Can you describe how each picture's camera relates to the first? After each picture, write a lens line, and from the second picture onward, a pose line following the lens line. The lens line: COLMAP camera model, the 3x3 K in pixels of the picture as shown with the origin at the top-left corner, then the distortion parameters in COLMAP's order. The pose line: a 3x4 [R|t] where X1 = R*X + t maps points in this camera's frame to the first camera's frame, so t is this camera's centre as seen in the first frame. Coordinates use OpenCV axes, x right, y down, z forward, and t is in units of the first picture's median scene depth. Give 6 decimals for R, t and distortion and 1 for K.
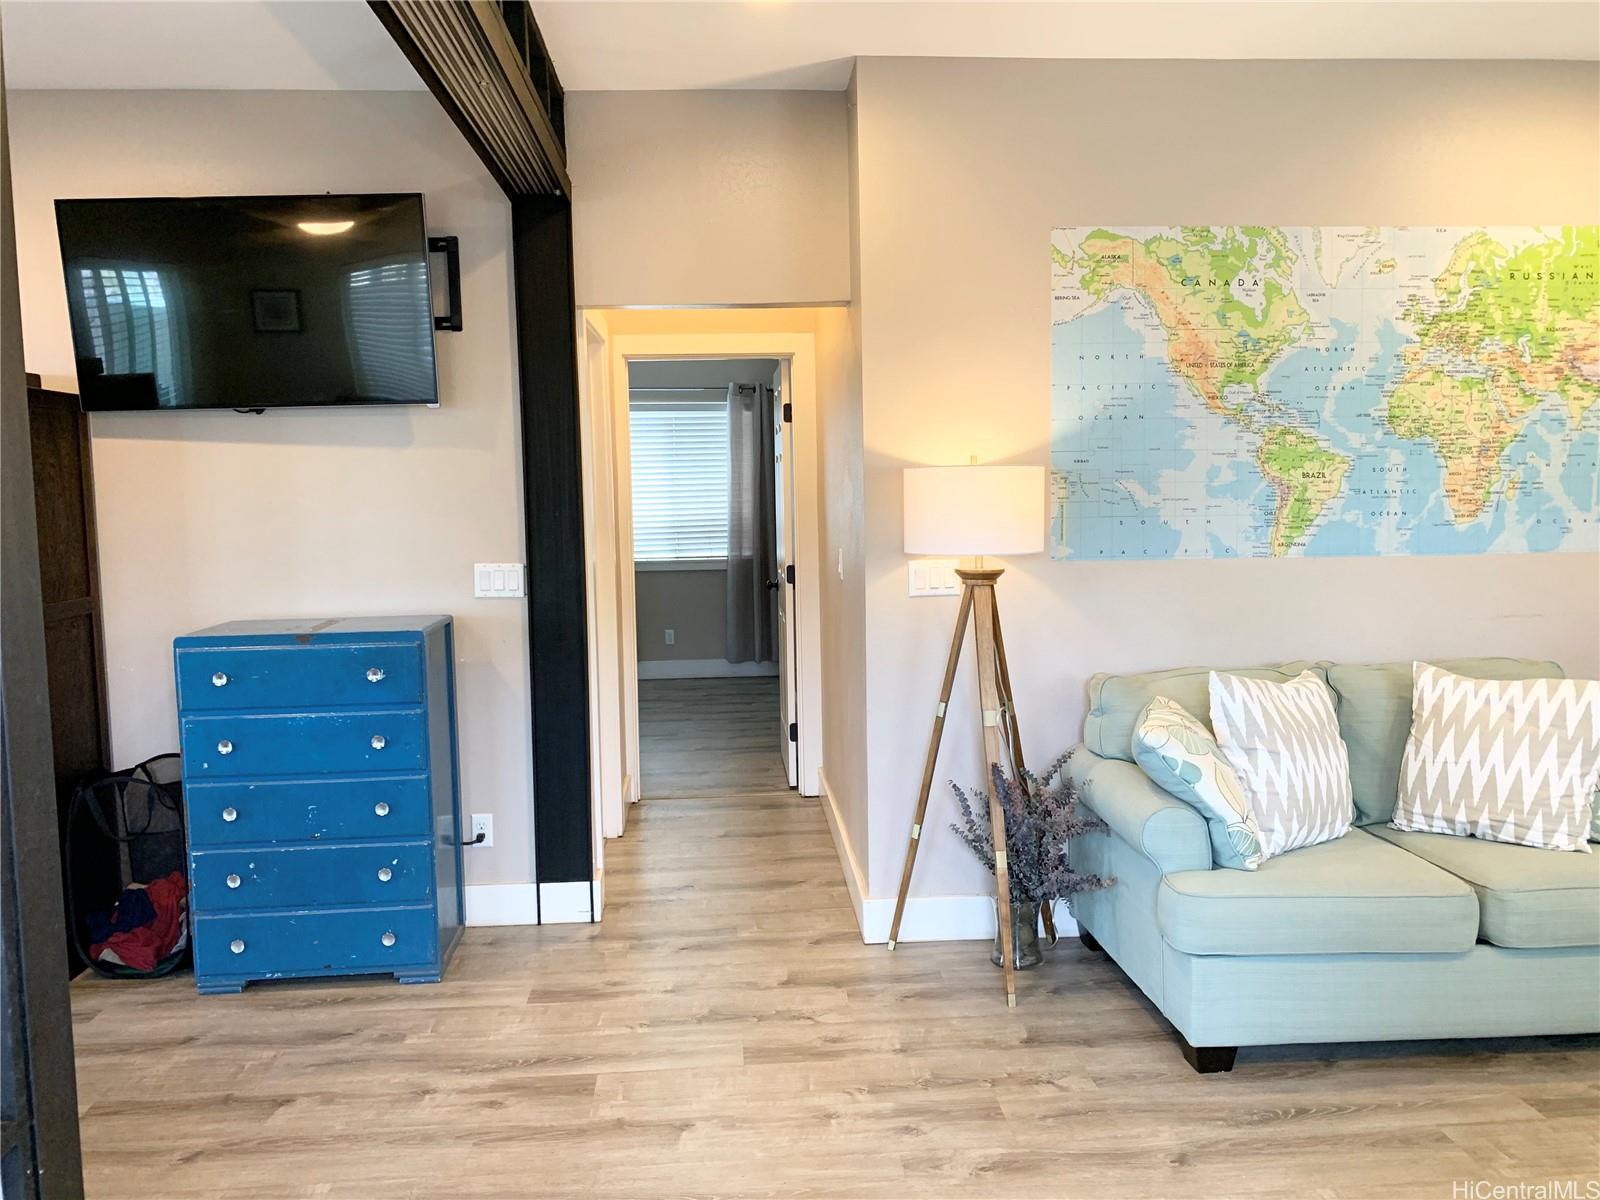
lens RADIAL K [[1228.5, 0, 800.9], [0, 1228.5, 589.1], [0, 0, 1]] dist [0.003067, 0.000938]
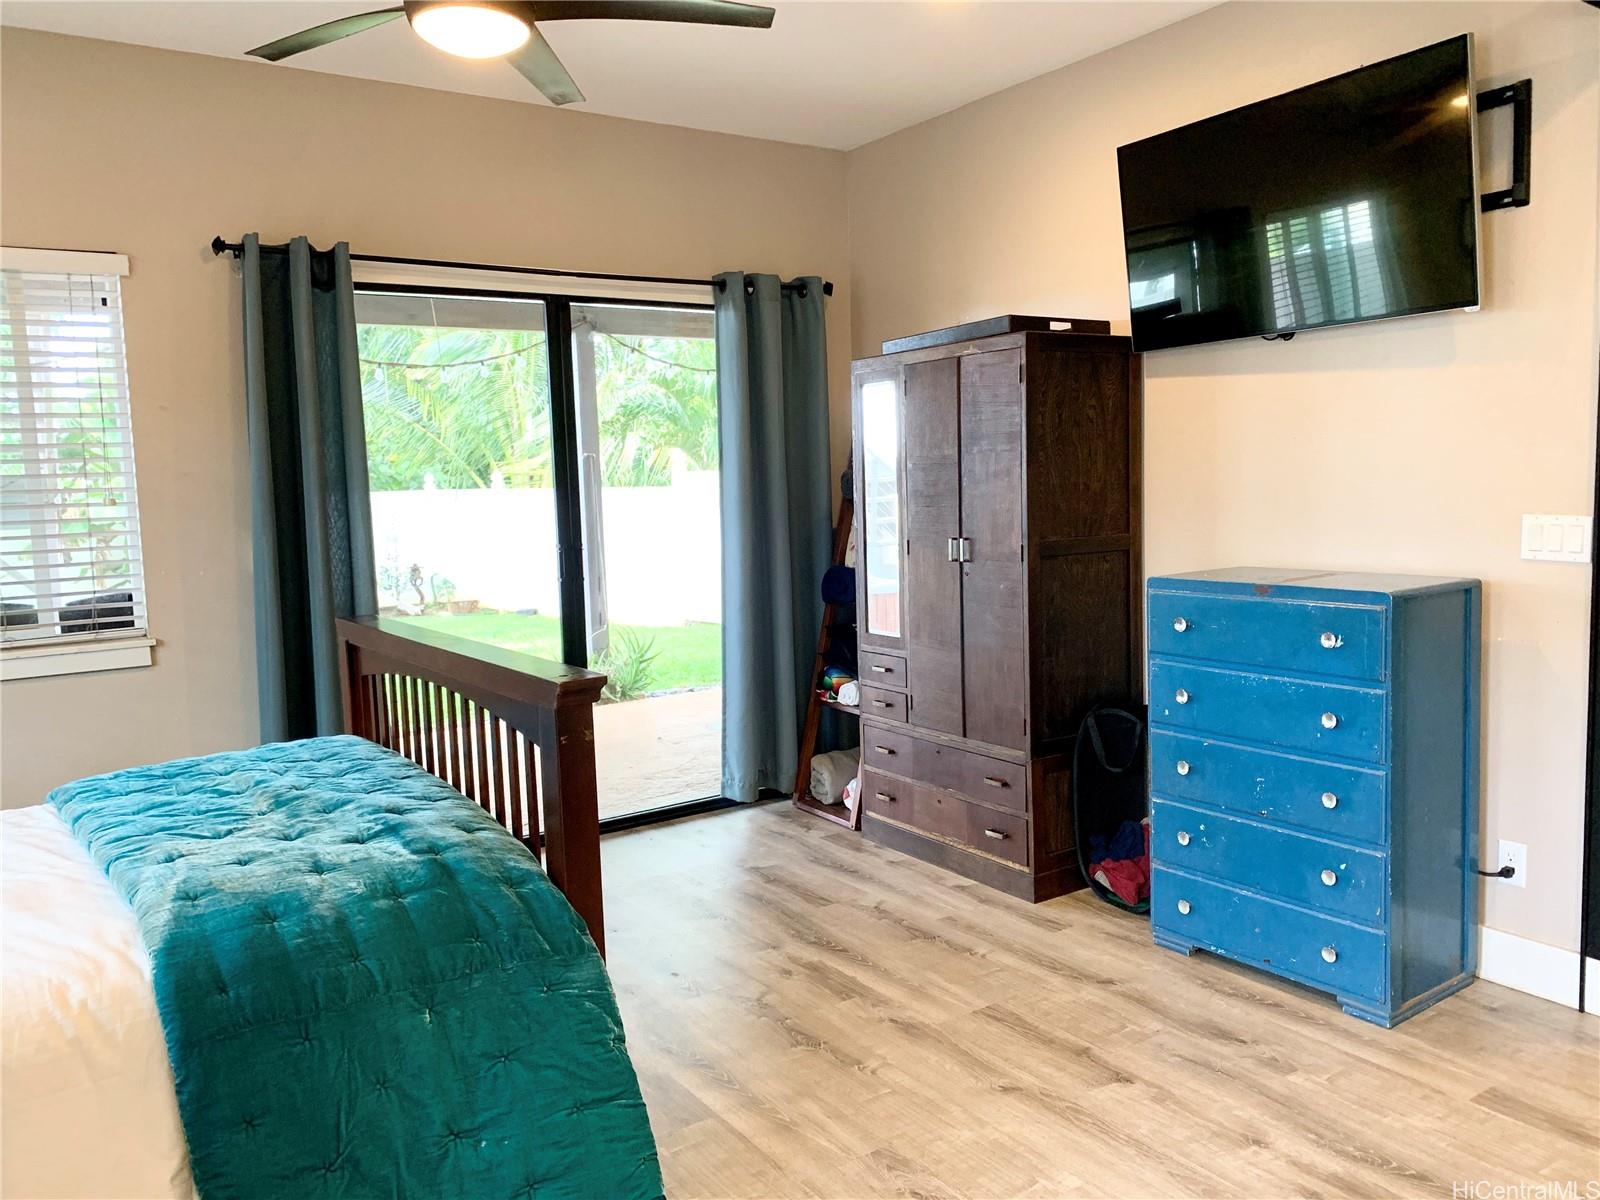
lens RADIAL K [[1228.5, 0, 800.9], [0, 1228.5, 589.1], [0, 0, 1]] dist [0.003067, 0.000938]
pose [[0.502889, 0.085995, -0.860063, 0.189502], [-0.054319, 0.996216, 0.067848, -0.002218], [0.862643, 0.012598, 0.505657, 0.263803]]
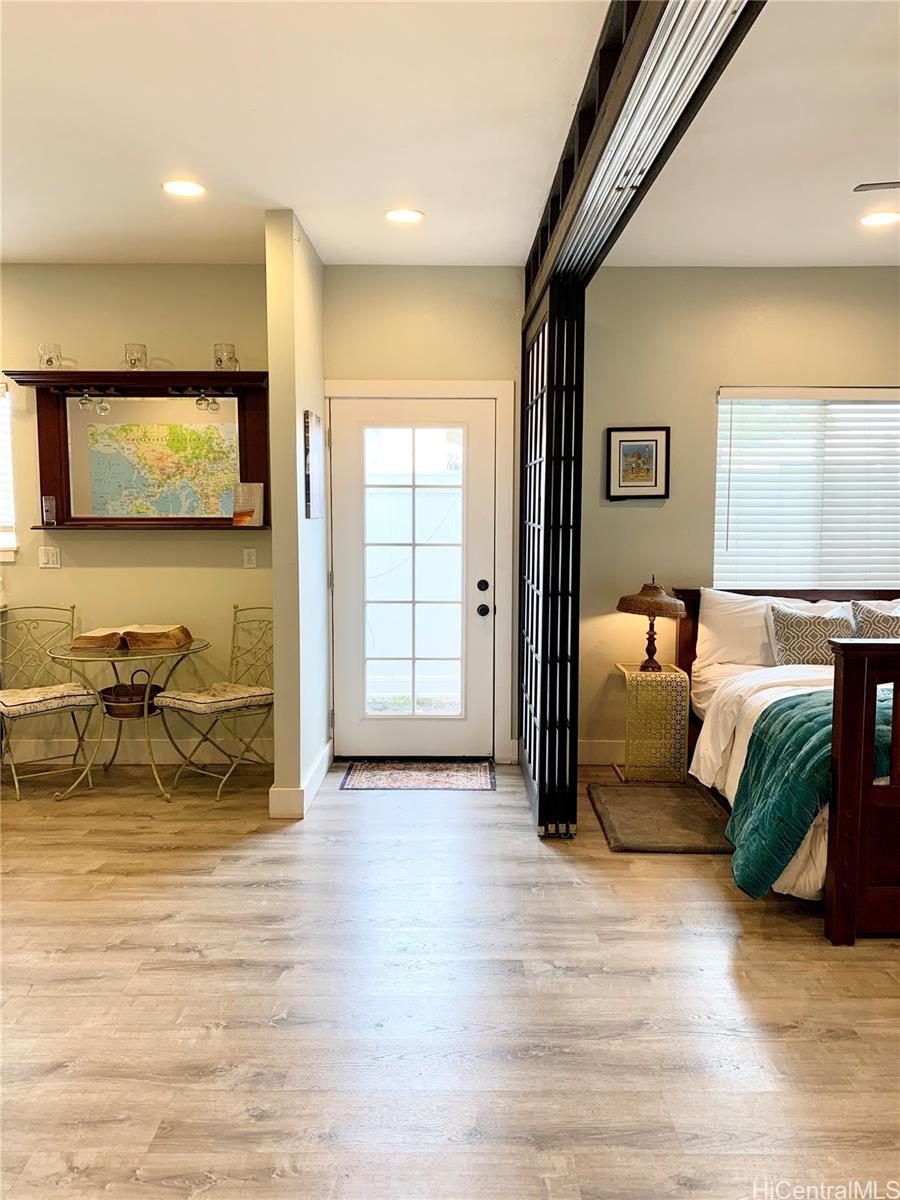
lens RADIAL K [[921.4, 0, 455.2], [0, 921.4, 591.6], [0, 0, 1]] dist [0.003067, 0.000938]
pose [[-0.997779, 0.009279, 0.065966, -0.106692], [0.020815, 0.984097, 0.176408, -0.108667], [-0.063280, 0.177390, -0.982104, 1.328419]]
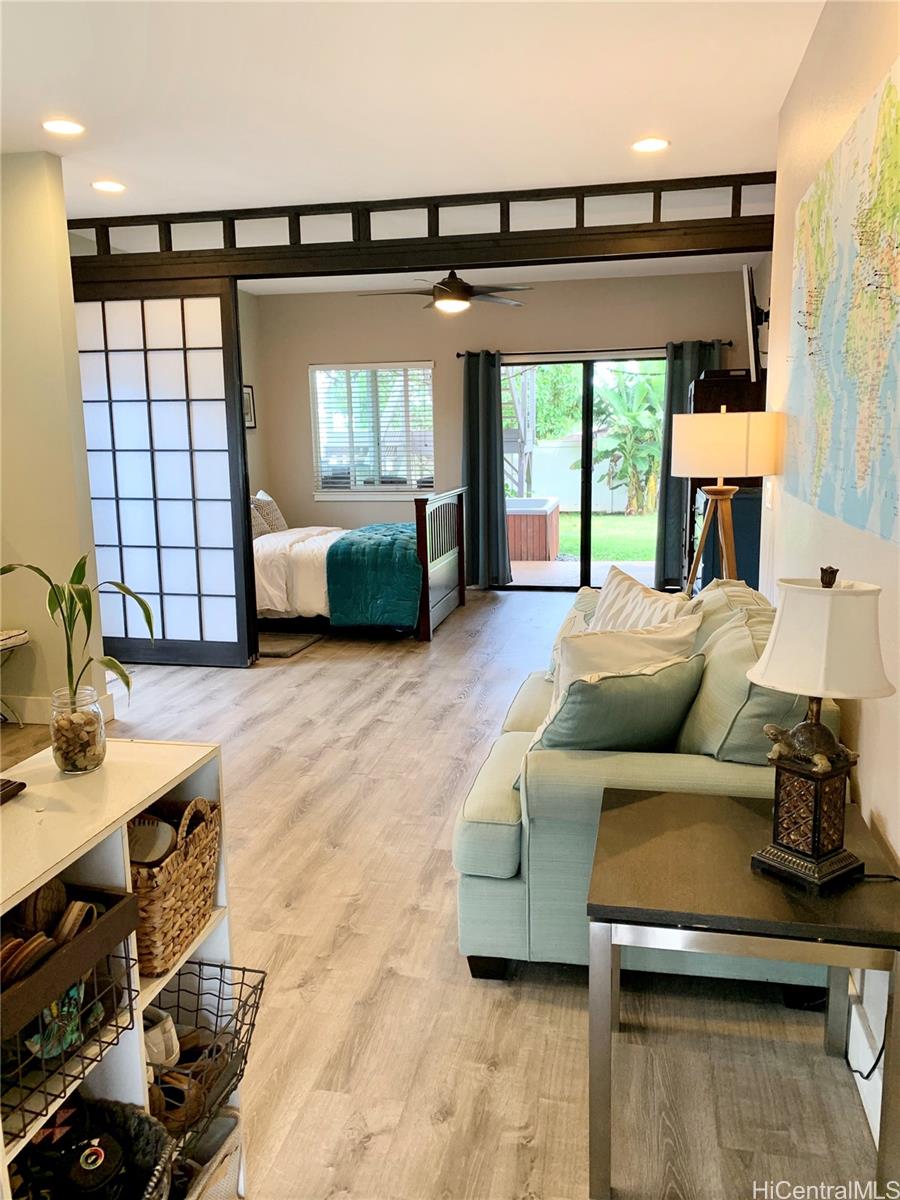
lens RADIAL K [[921.4, 0, 455.2], [0, 921.4, 591.6], [0, 0, 1]] dist [0.003067, 0.000938]
pose [[-0.267588, 0.185016, -0.945603, 1.295921], [-0.058260, 0.976489, 0.207546, -0.102758], [0.961770, 0.110627, -0.250518, 1.012106]]
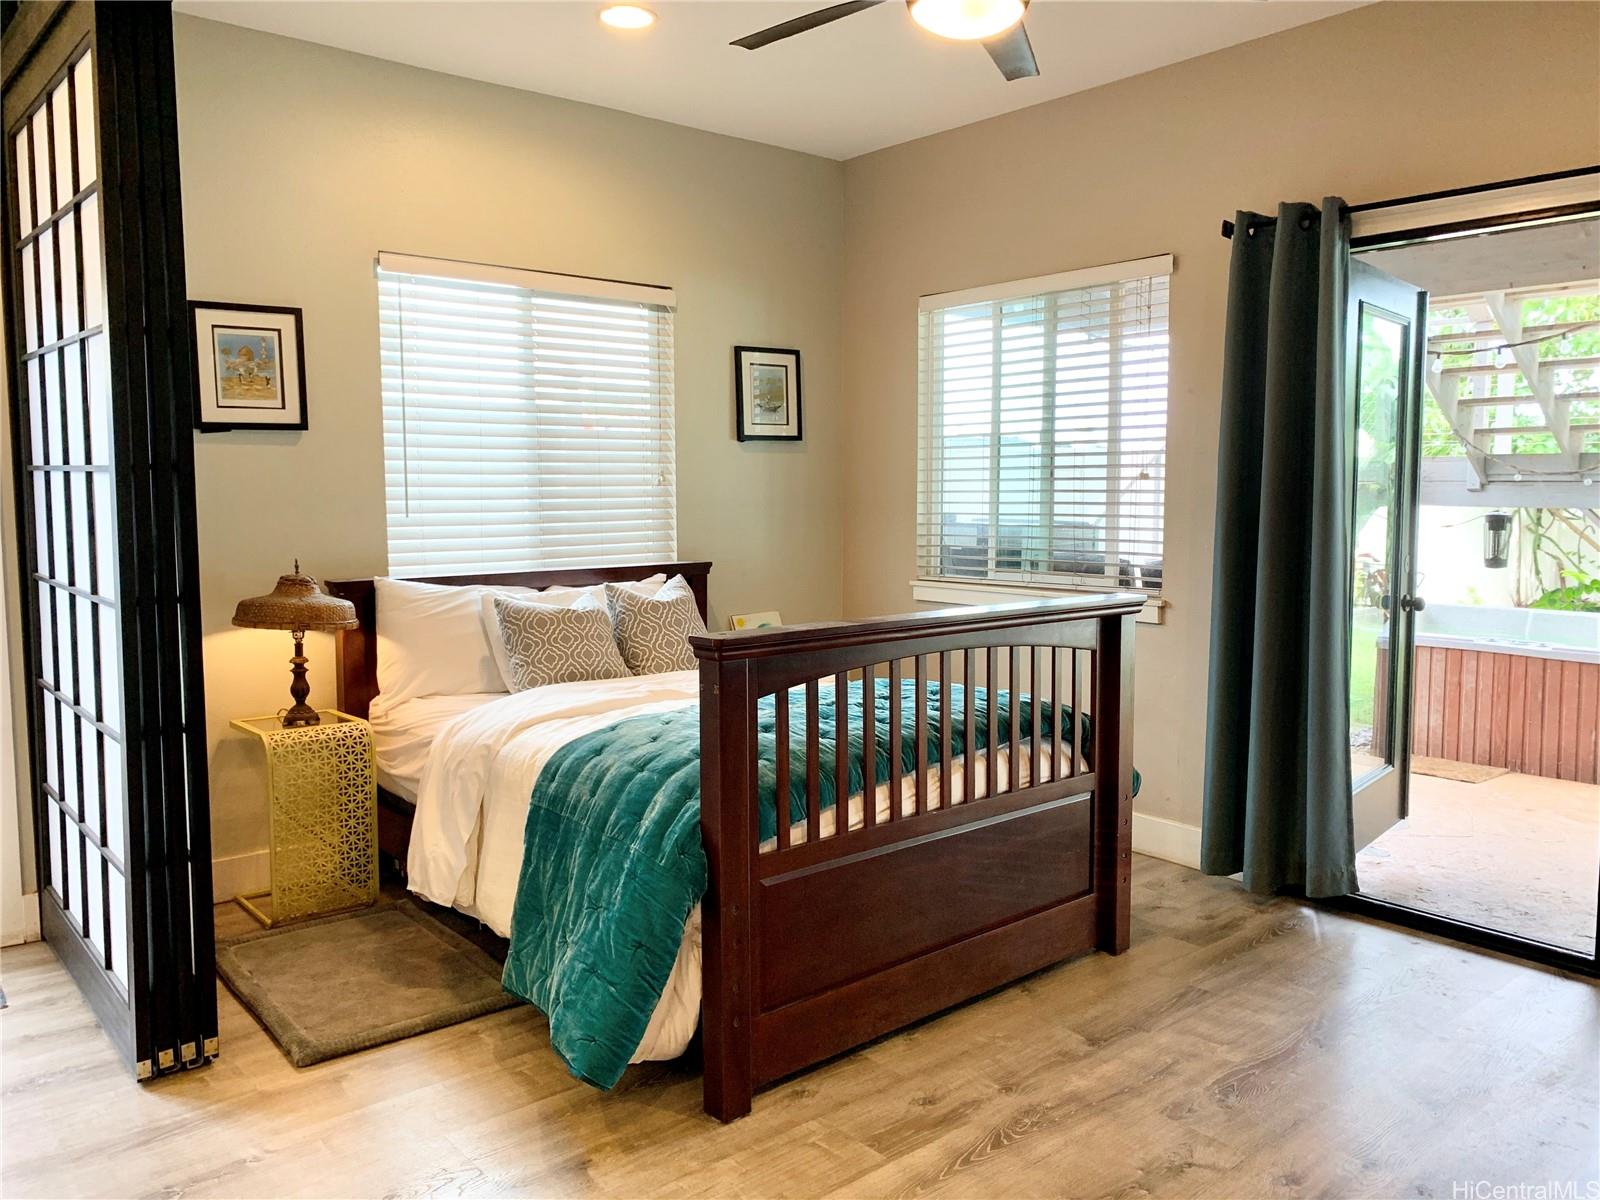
lens RADIAL K [[1228.5, 0, 800.9], [0, 1228.5, 589.1], [0, 0, 1]] dist [0.003067, 0.000938]
pose [[-0.806002, 0.072245, -0.587487, -0.041863], [-0.032262, 0.985686, 0.165474, -0.053686], [0.591032, 0.152326, -0.792135, 1.078870]]
